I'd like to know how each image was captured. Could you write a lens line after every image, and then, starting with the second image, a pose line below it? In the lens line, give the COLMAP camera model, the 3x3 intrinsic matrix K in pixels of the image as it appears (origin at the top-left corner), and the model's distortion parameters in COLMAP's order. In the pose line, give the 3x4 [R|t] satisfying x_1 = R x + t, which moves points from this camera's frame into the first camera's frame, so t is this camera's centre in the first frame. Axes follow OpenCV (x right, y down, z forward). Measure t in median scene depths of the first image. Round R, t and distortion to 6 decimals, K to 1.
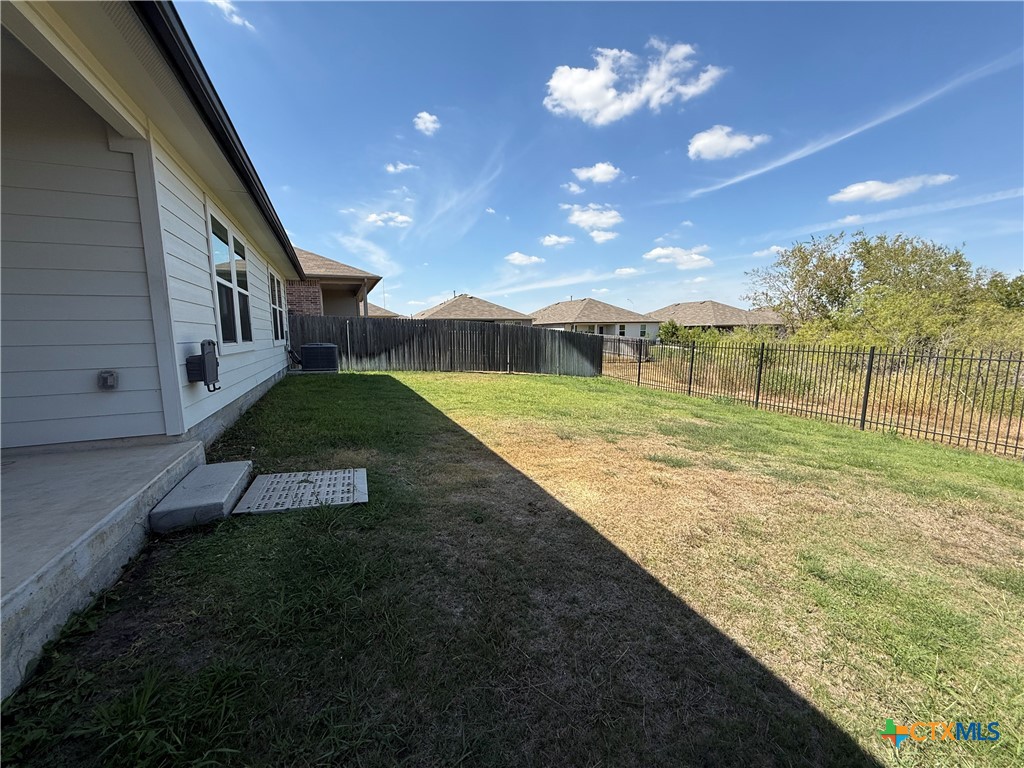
lens RADIAL K [[407.1, 0, 511.4], [0, 407.1, 385.6], [0, 0, 1]] dist [0.001089, -0.000314]
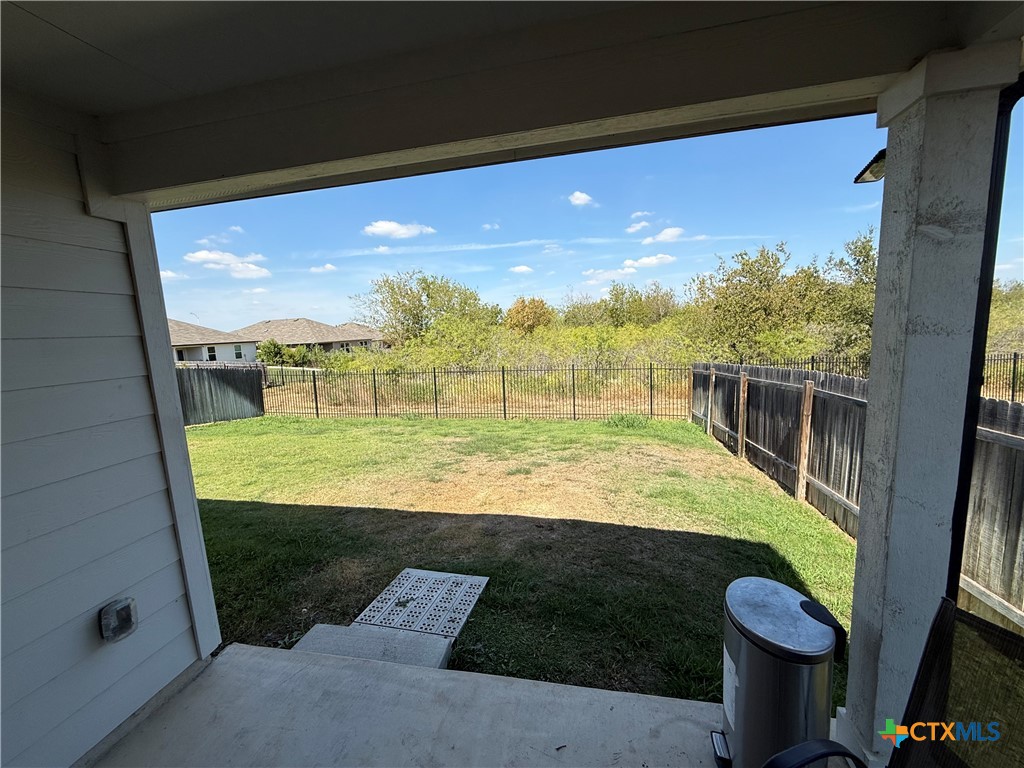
lens RADIAL K [[407.1, 0, 508.3], [0, 407.1, 388.5], [0, 0, 1]] dist [0.001089, -0.000314]
pose [[0.573758, -0.133078, 0.808141, -0.196944], [0.150594, 0.987030, 0.055618, -0.049577], [-0.805061, 0.089790, 0.586357, 0.039891]]
